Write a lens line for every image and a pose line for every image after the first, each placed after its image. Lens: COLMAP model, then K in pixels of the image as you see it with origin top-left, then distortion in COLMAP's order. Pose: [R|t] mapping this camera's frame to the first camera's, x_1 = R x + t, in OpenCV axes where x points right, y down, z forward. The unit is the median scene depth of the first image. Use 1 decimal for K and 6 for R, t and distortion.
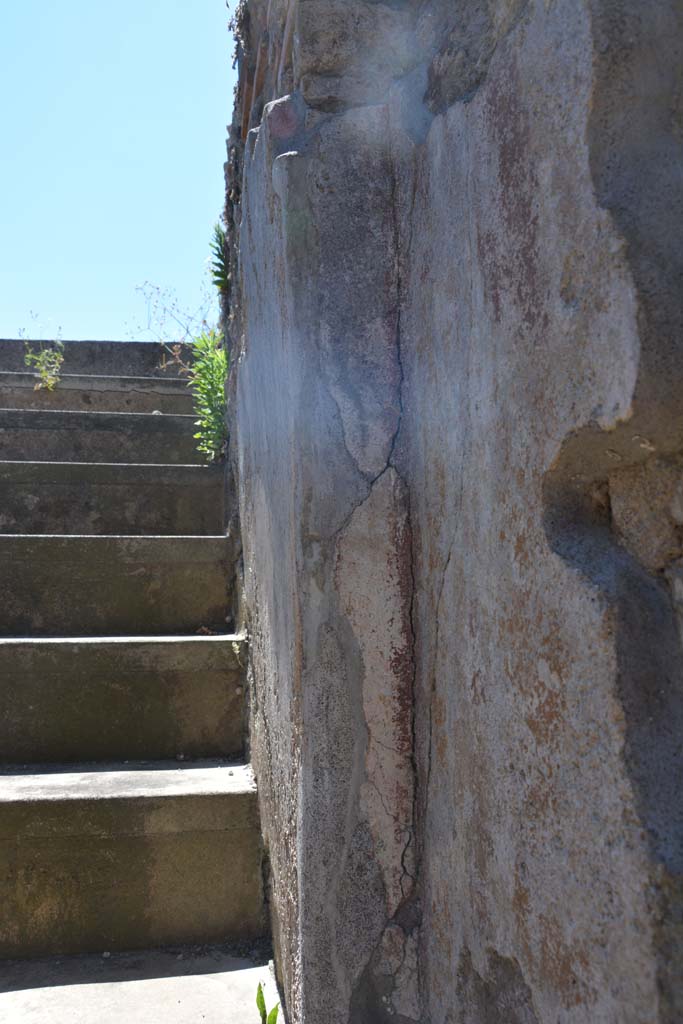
lens RADIAL K [[839.5, 0, 341.5], [0, 839.5, 512.0], [0, 0, 1]] dist [-0.169342, 0.002233]
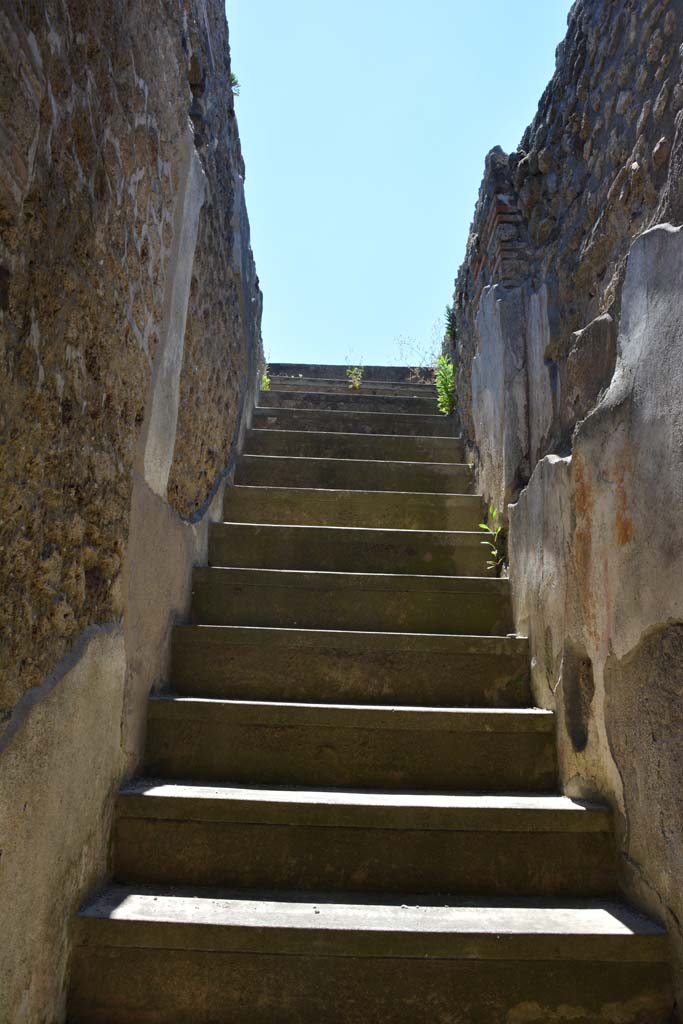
lens RADIAL K [[839.5, 0, 341.5], [0, 839.5, 512.0], [0, 0, 1]] dist [-0.169342, 0.002233]
pose [[0.982731, 0.006628, -0.184920, -0.074232], [-0.019003, 0.997689, -0.065227, 1.018100], [0.184061, 0.067615, 0.980587, -3.481081]]
